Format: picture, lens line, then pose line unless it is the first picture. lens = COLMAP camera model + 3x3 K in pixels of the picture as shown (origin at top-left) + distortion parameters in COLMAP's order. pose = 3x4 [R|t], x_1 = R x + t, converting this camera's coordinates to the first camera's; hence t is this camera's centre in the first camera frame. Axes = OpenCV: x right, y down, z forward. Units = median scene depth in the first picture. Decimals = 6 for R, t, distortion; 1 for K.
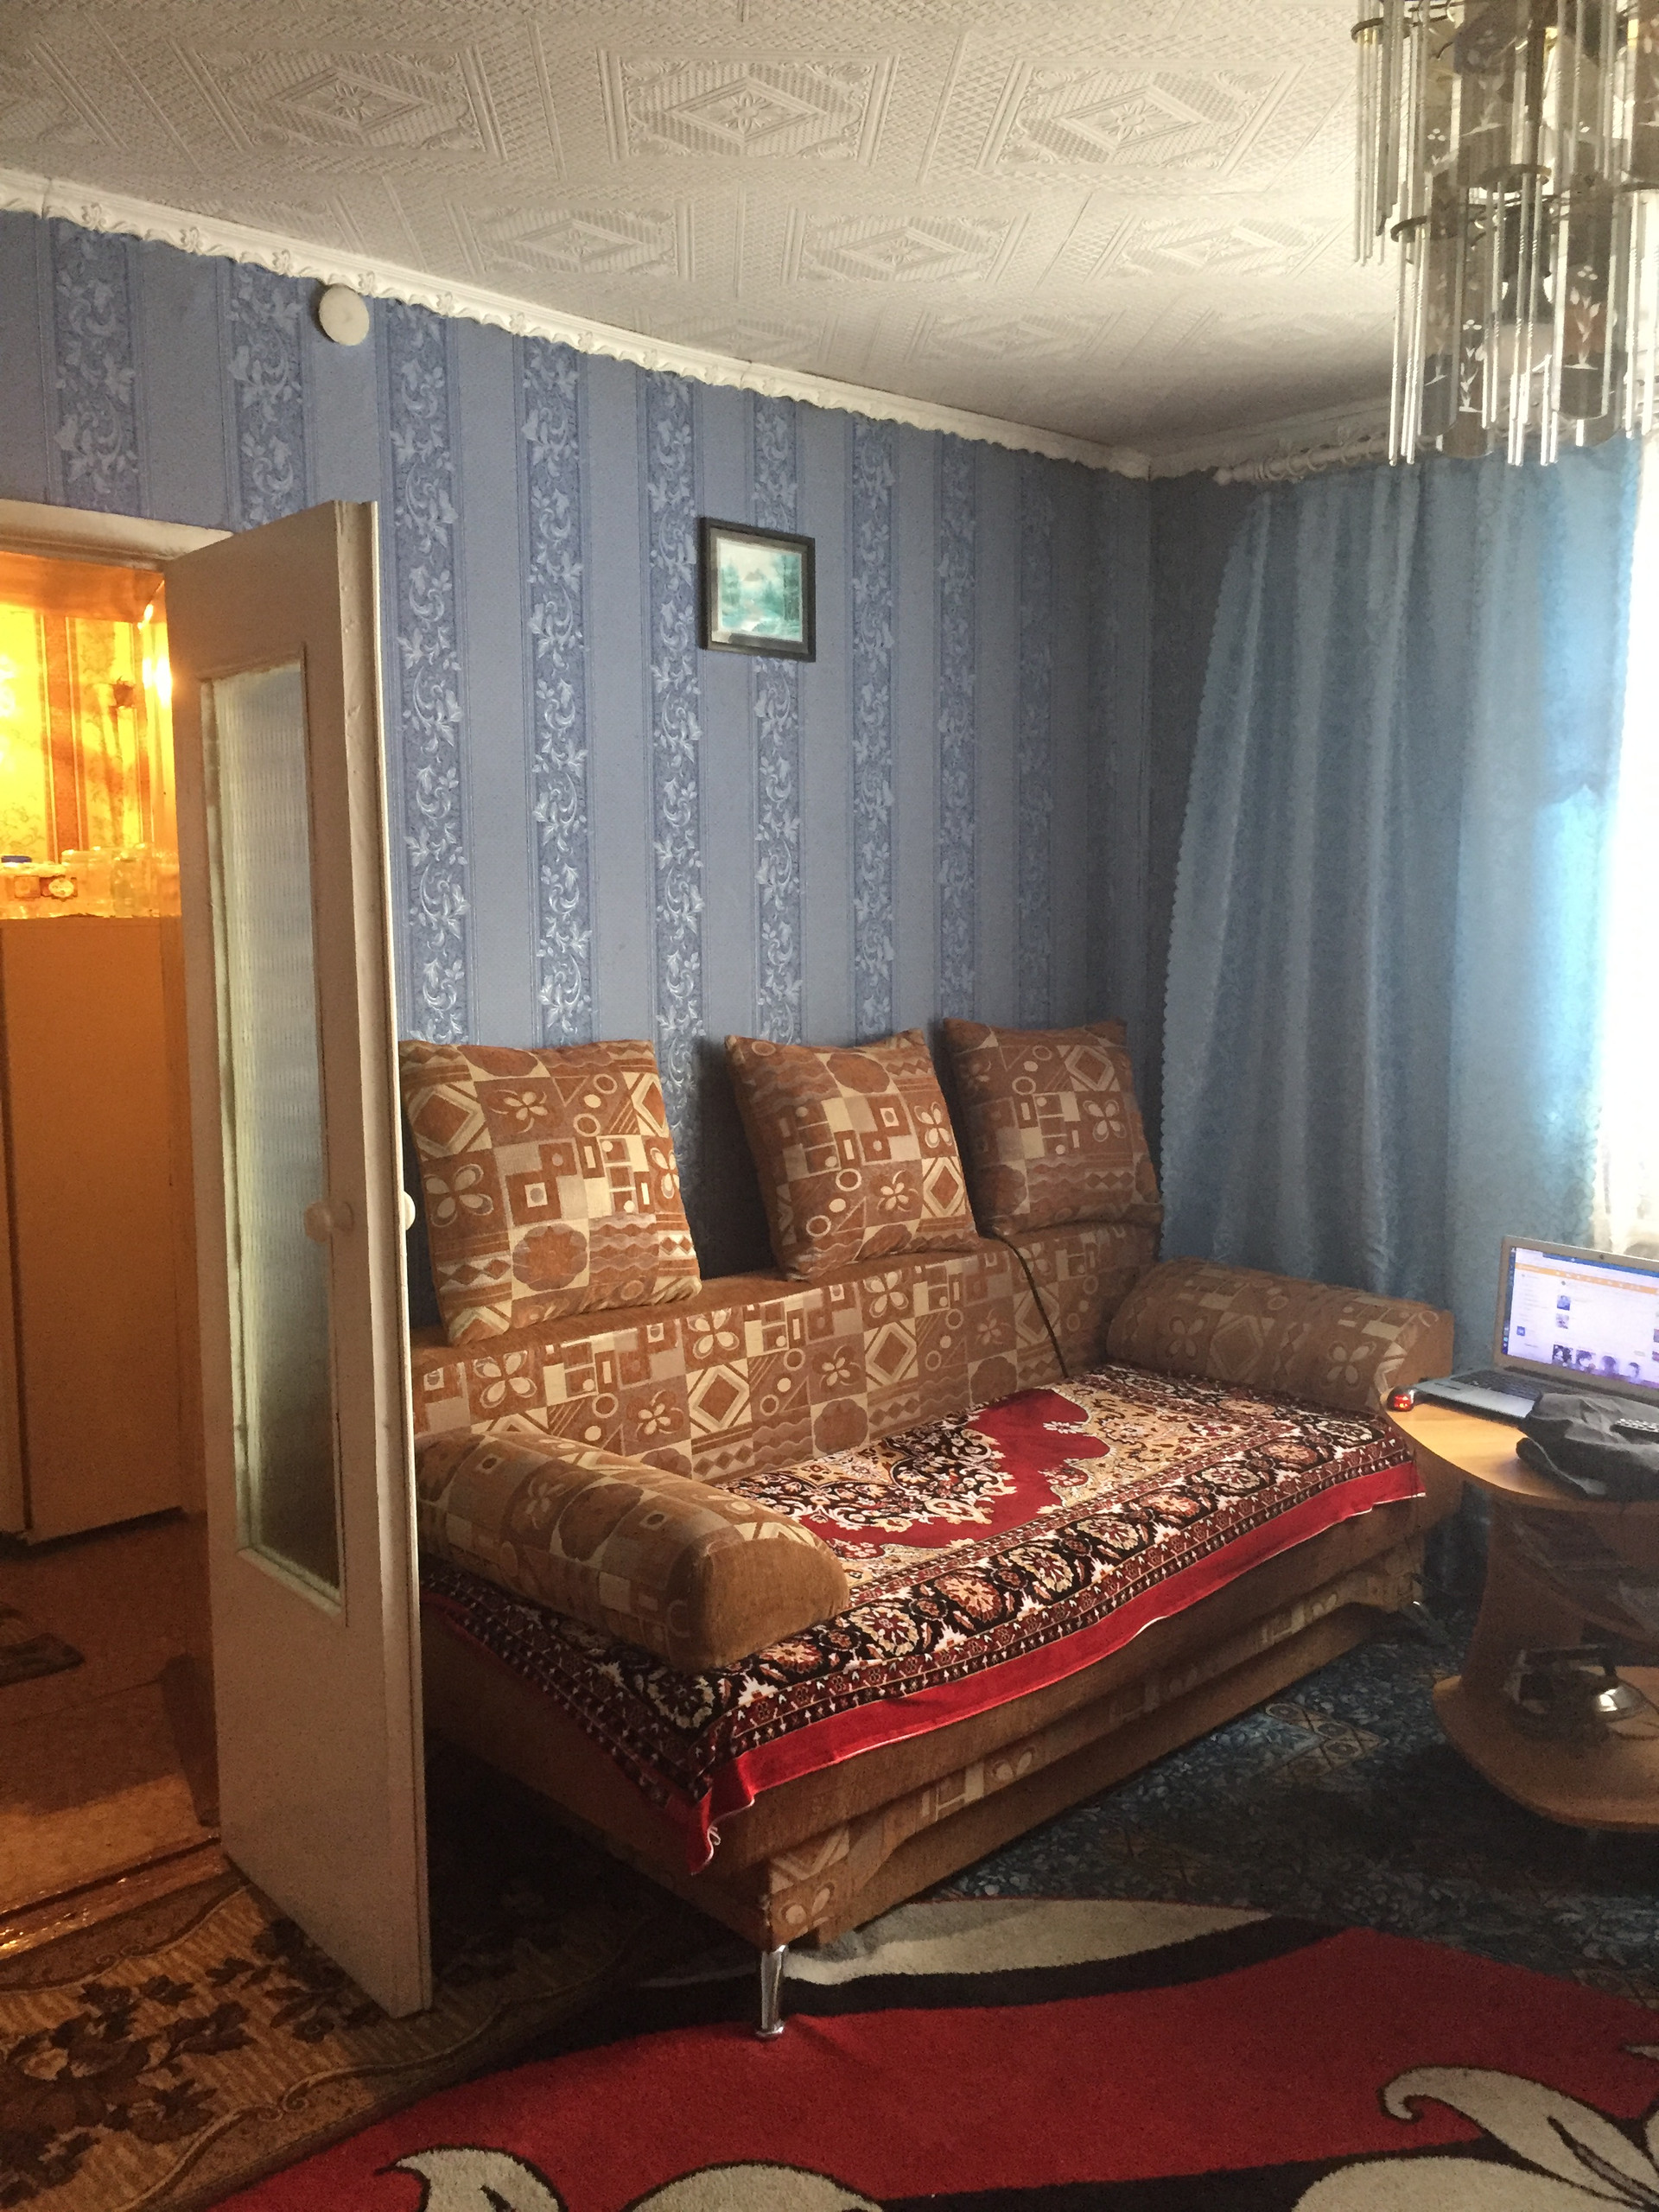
lens RADIAL K [[1876.9, 0, 833.6], [0, 1876.9, 1105.5], [0, 0, 1]] dist [0.080704, -0.104659]
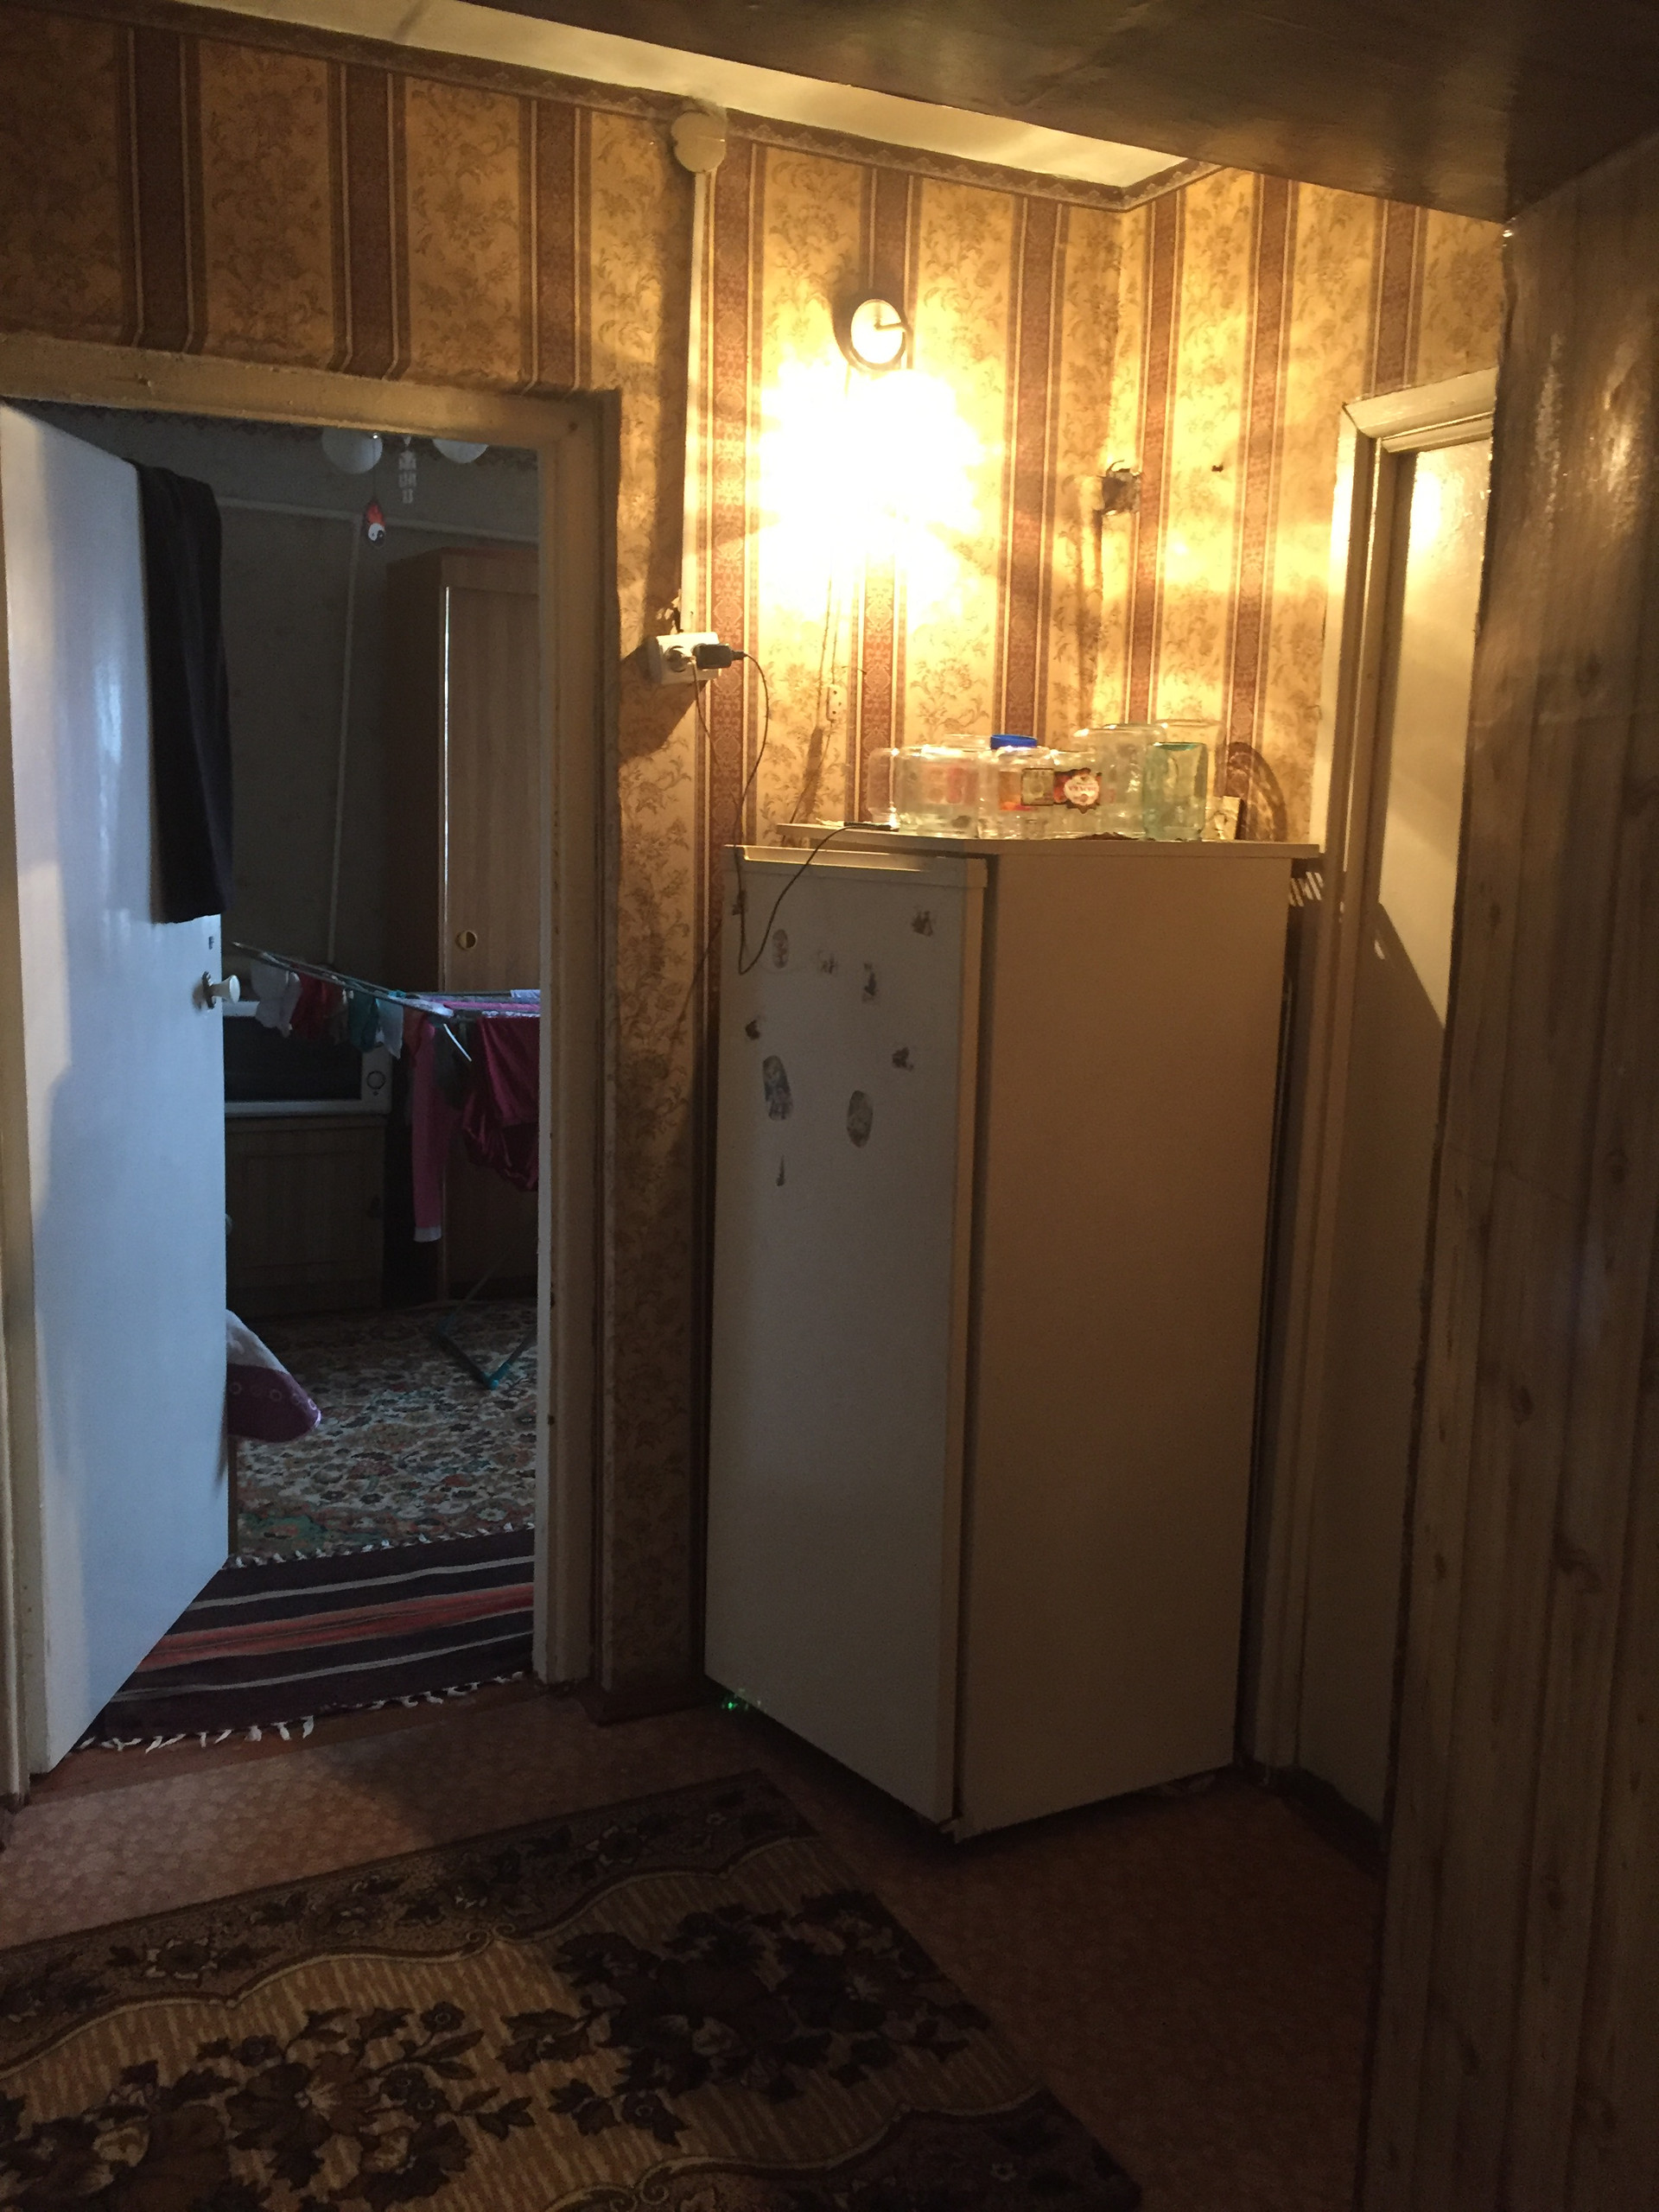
lens RADIAL K [[1876.9, 0, 826.5], [0, 1876.9, 1106.9], [0, 0, 1]] dist [0.080704, -0.104659]
pose [[0.952679, 0.078310, -0.293717, -0.264582], [-0.065911, 0.996475, 0.051894, -0.035098], [0.296745, -0.030079, 0.954483, 0.352140]]
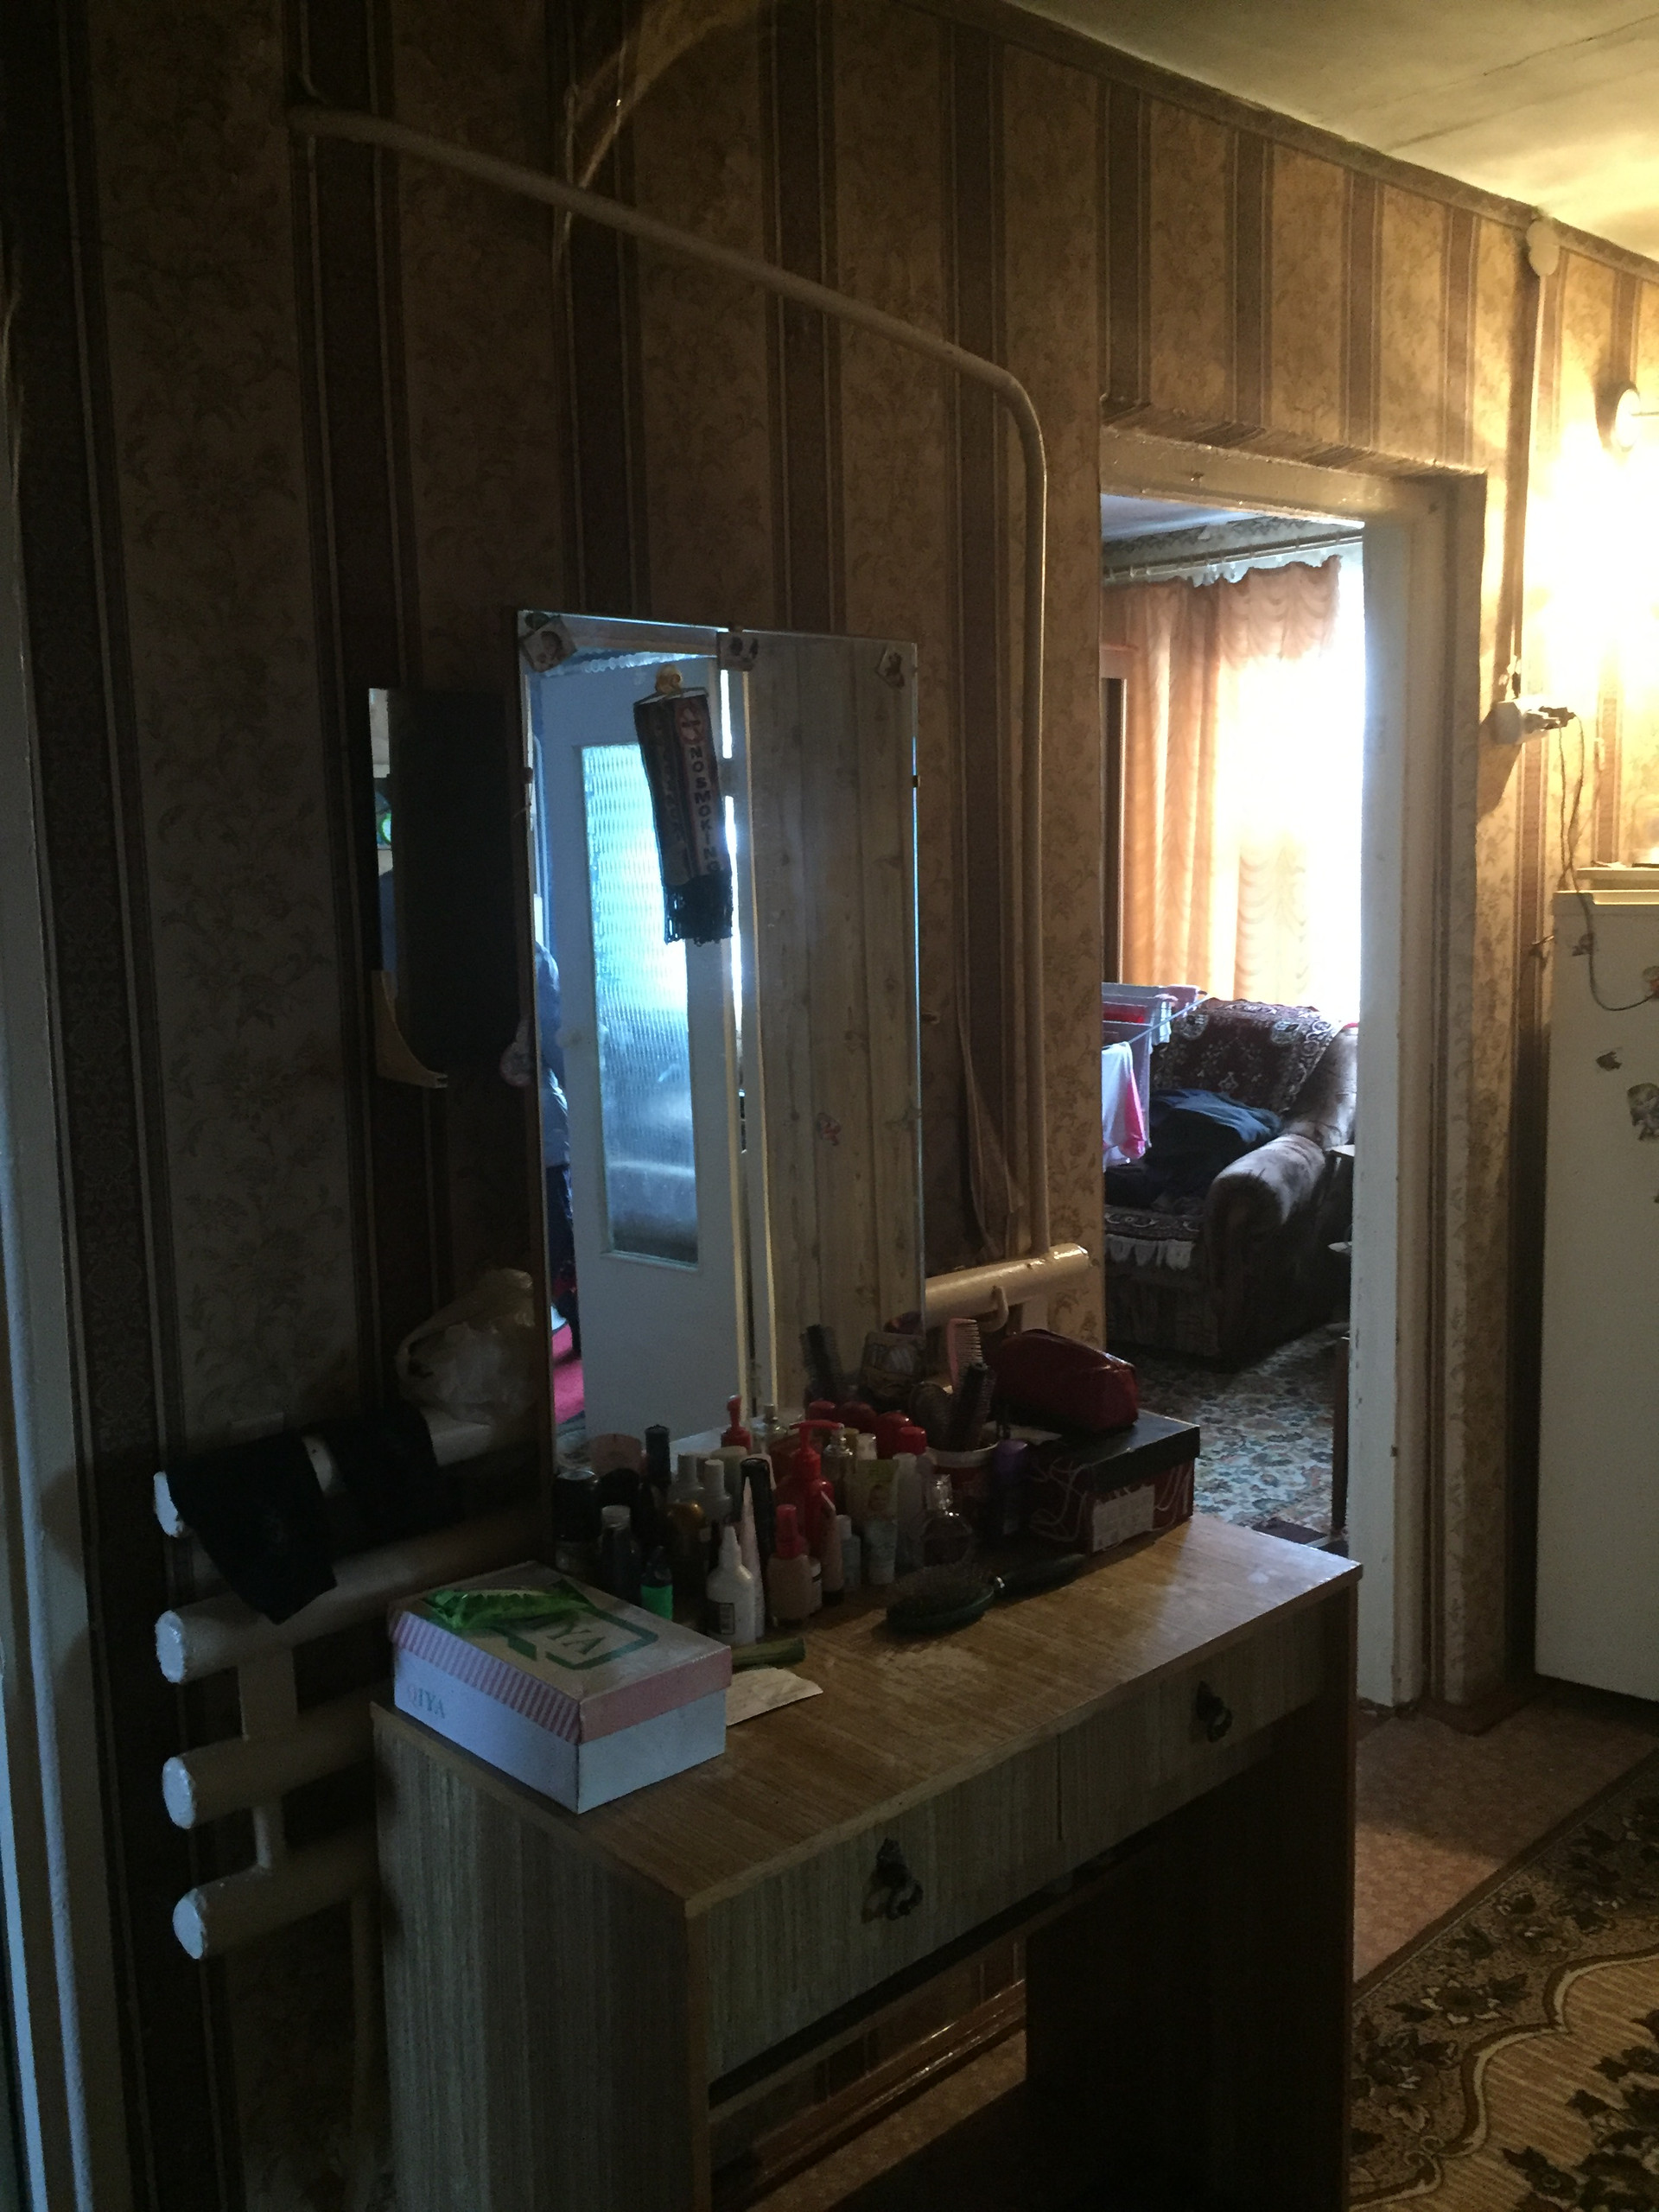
lens RADIAL K [[1876.9, 0, 819.6], [0, 1876.9, 1110.5], [0, 0, 1]] dist [0.080704, -0.104659]
pose [[0.999257, -0.013923, -0.035932, -0.697672], [0.014935, 0.999495, 0.028043, -0.032325], [0.035523, -0.028559, 0.998961, 0.262031]]
